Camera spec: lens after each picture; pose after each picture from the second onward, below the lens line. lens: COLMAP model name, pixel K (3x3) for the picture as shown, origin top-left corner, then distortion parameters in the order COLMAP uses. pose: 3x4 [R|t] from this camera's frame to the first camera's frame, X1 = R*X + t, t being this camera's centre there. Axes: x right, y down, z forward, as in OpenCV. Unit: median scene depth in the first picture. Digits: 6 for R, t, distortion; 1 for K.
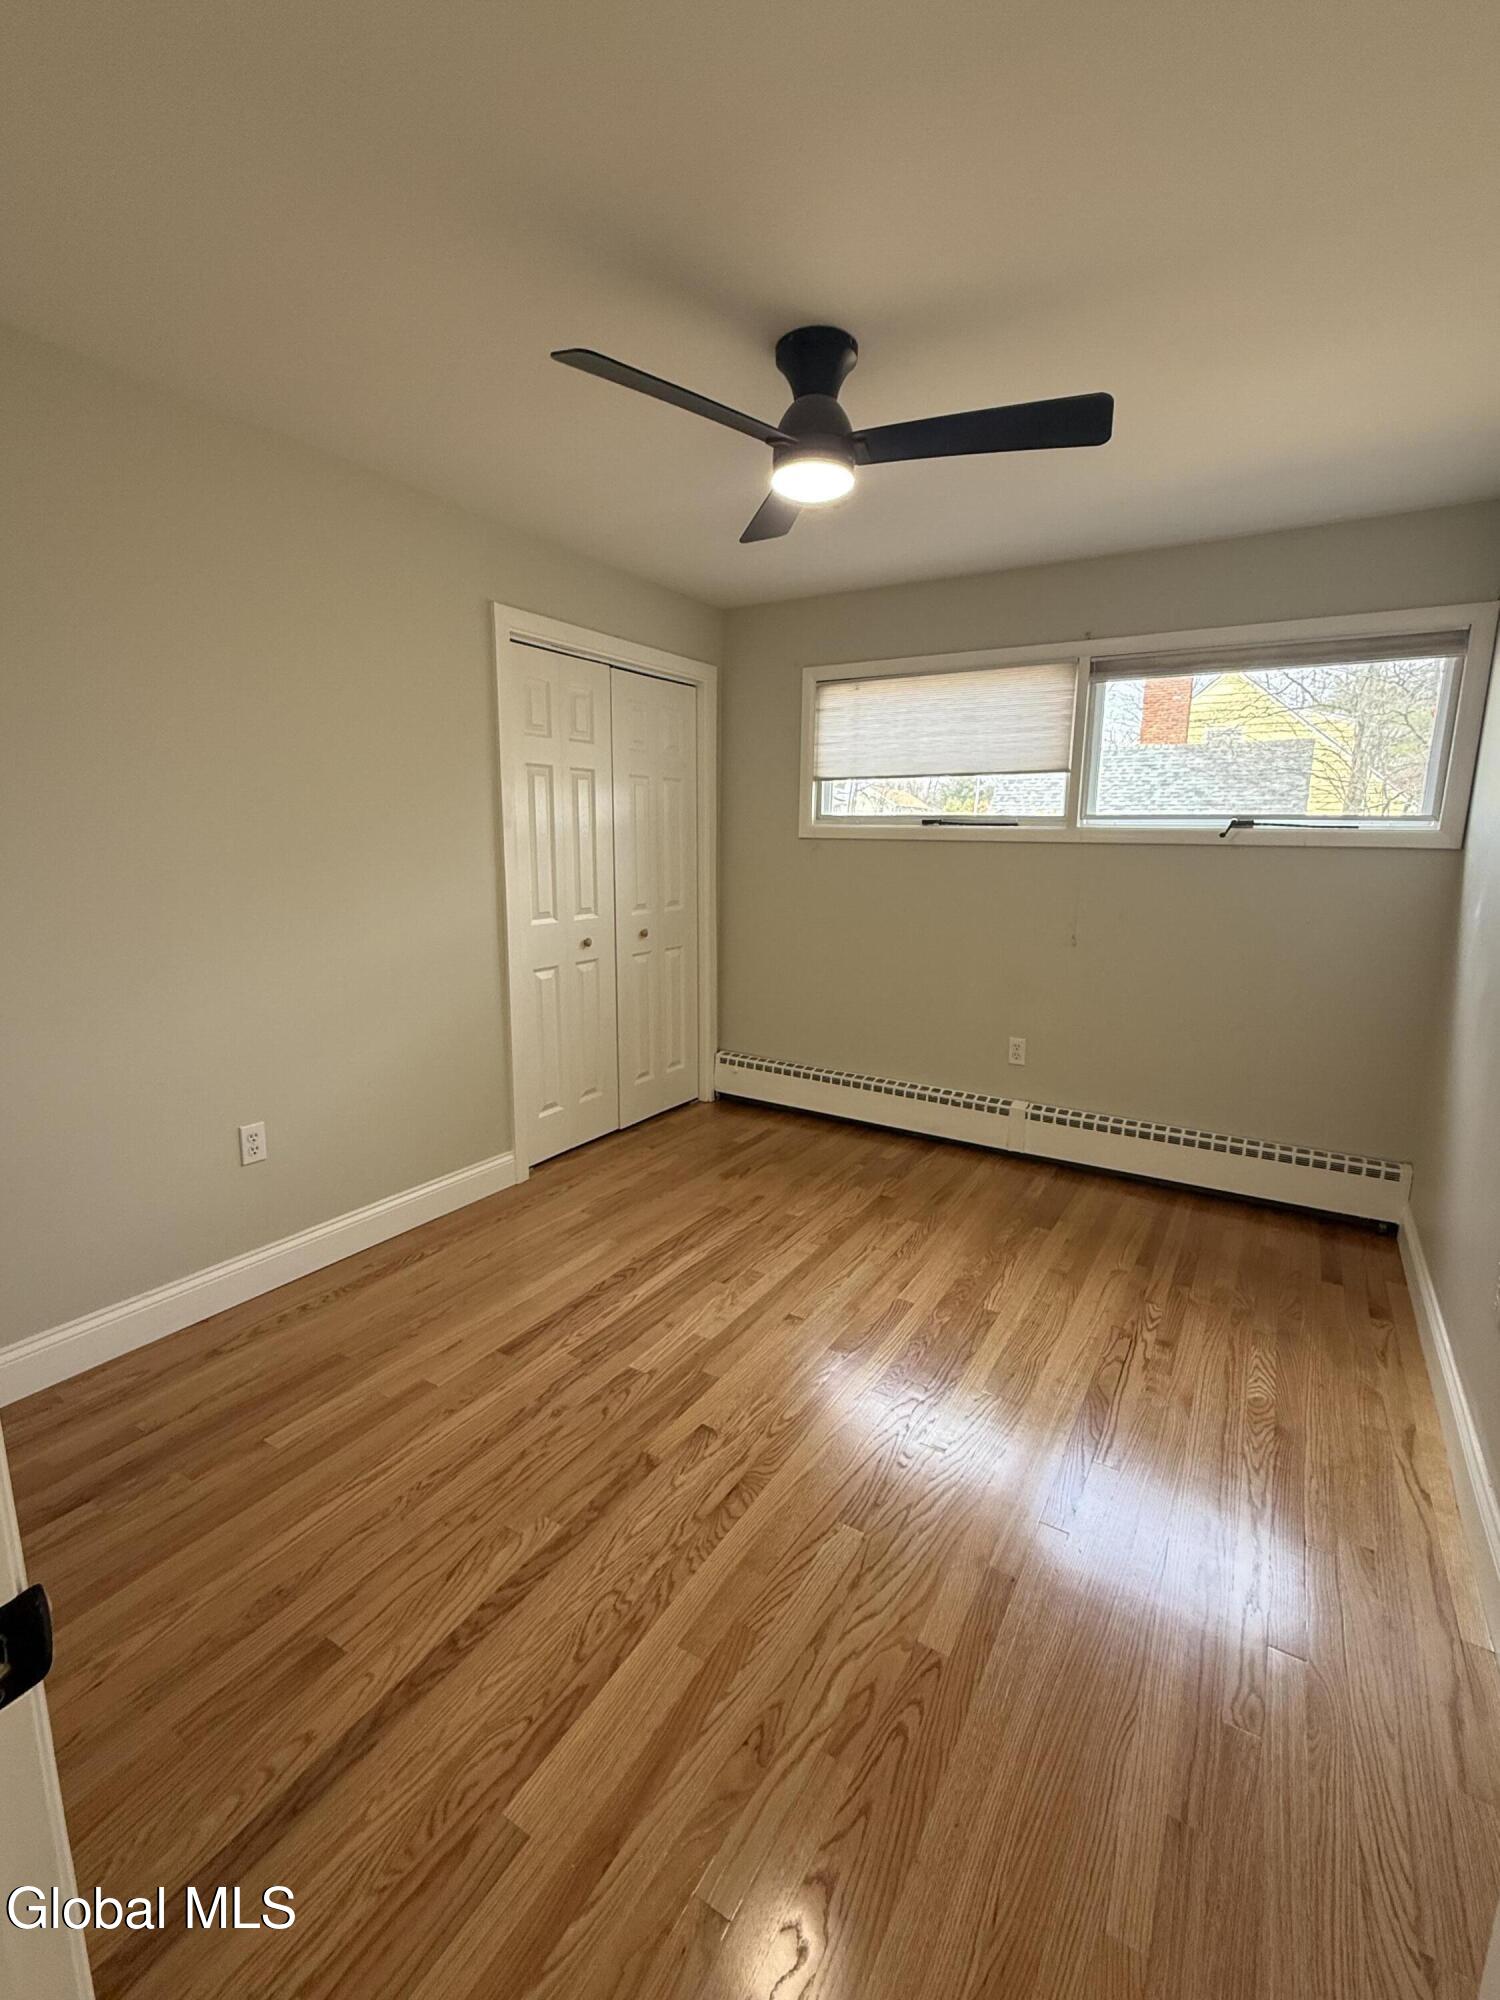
lens RADIAL K [[873.4, 0, 750.0], [0, 873.4, 1000.0], [0, 0, 1]] dist [-0.001000, 0.000304]
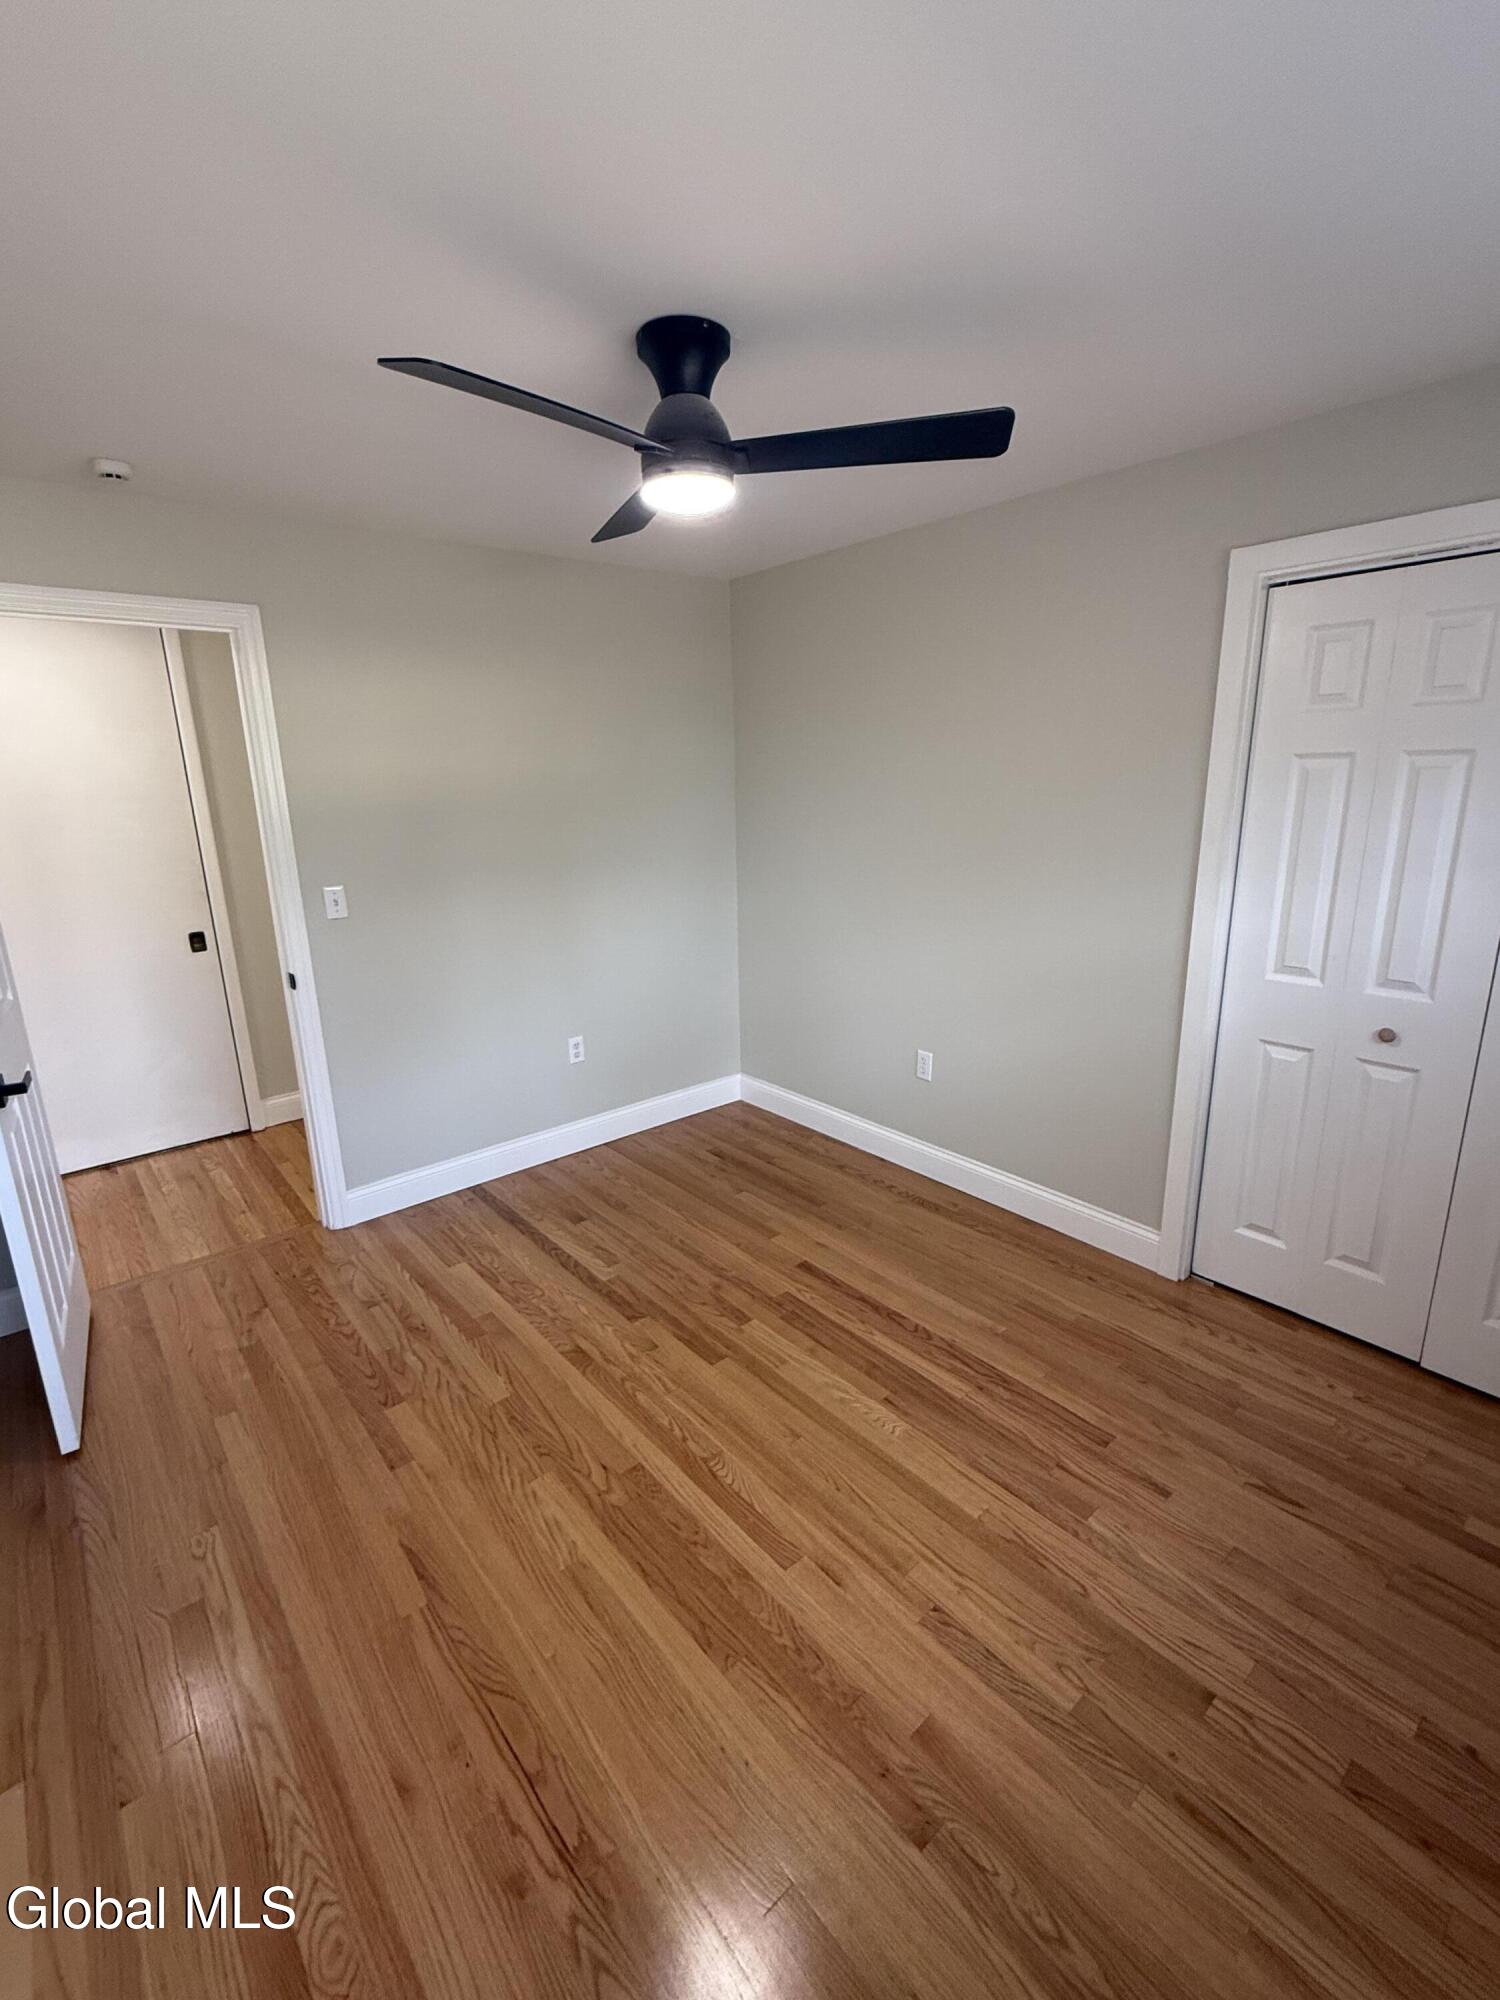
lens RADIAL K [[873.4, 0, 750.0], [0, 873.4, 1000.0], [0, 0, 1]] dist [-0.001000, 0.000304]
pose [[-0.309404, 0.230253, -0.922634, 0.818932], [-0.163169, 0.942998, 0.290054, -0.310063], [0.936827, 0.240289, -0.254197, 1.163712]]
